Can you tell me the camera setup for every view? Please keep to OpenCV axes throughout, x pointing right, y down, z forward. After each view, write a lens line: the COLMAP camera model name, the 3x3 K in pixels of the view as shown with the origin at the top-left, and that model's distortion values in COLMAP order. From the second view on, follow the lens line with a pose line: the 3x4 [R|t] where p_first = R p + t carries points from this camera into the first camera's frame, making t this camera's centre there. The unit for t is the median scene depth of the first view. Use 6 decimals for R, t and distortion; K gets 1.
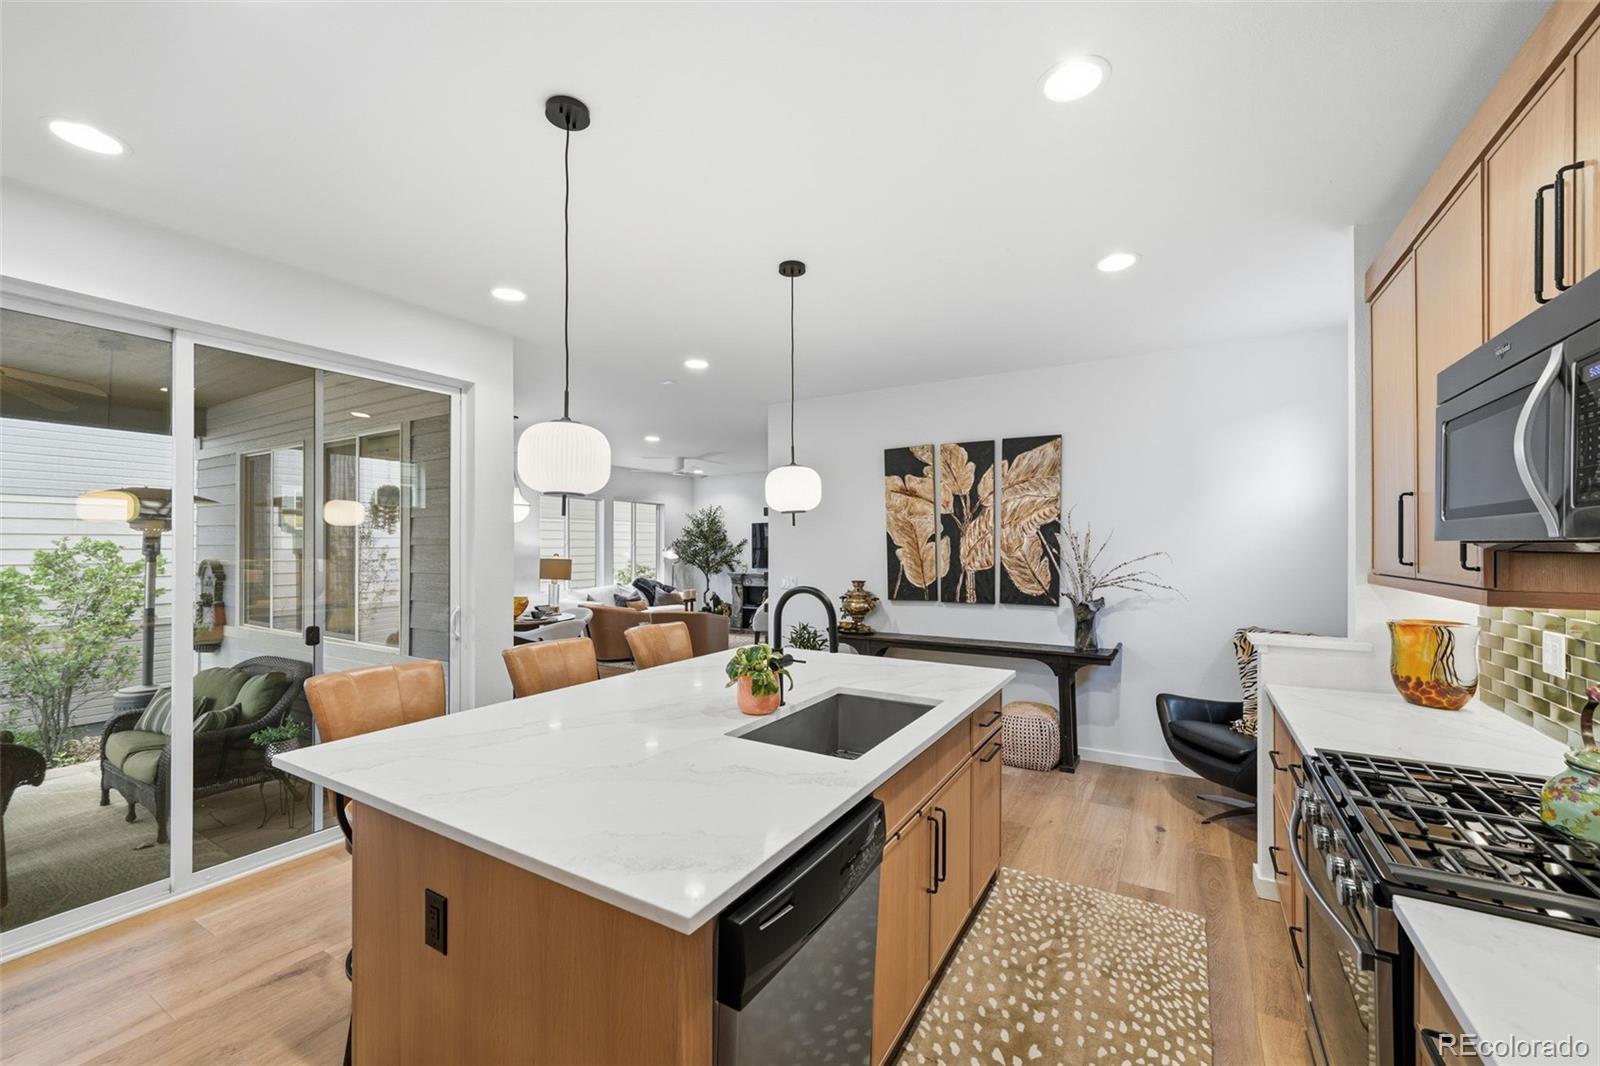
lens RADIAL K [[648.7, 0, 789.9], [0, 648.7, 542.0], [0, 0, 1]] dist [-0.001261, 0.000446]
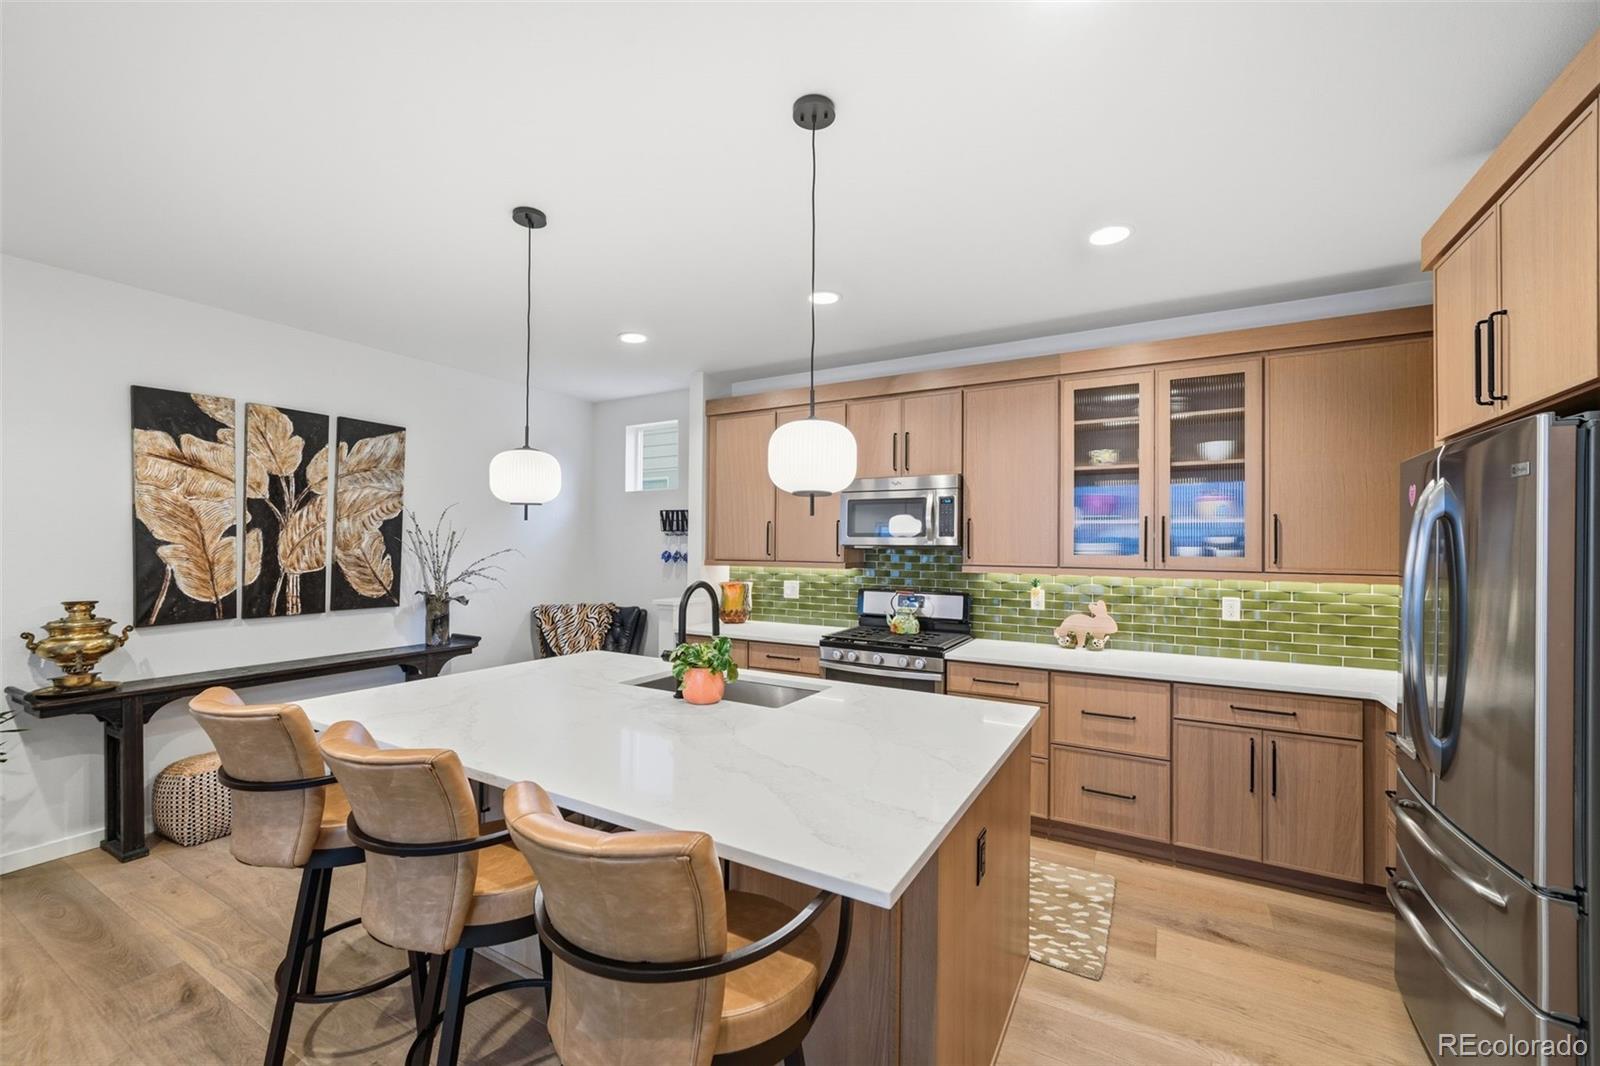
lens RADIAL K [[648.7, 0, 788.0], [0, 648.7, 548.5], [0, 0, 1]] dist [-0.001261, 0.000446]
pose [[-0.015710, -0.004016, 0.999869, -0.518952], [-0.014118, 0.999893, 0.003795, 0.002077], [-0.999777, -0.014057, -0.015765, 0.412809]]
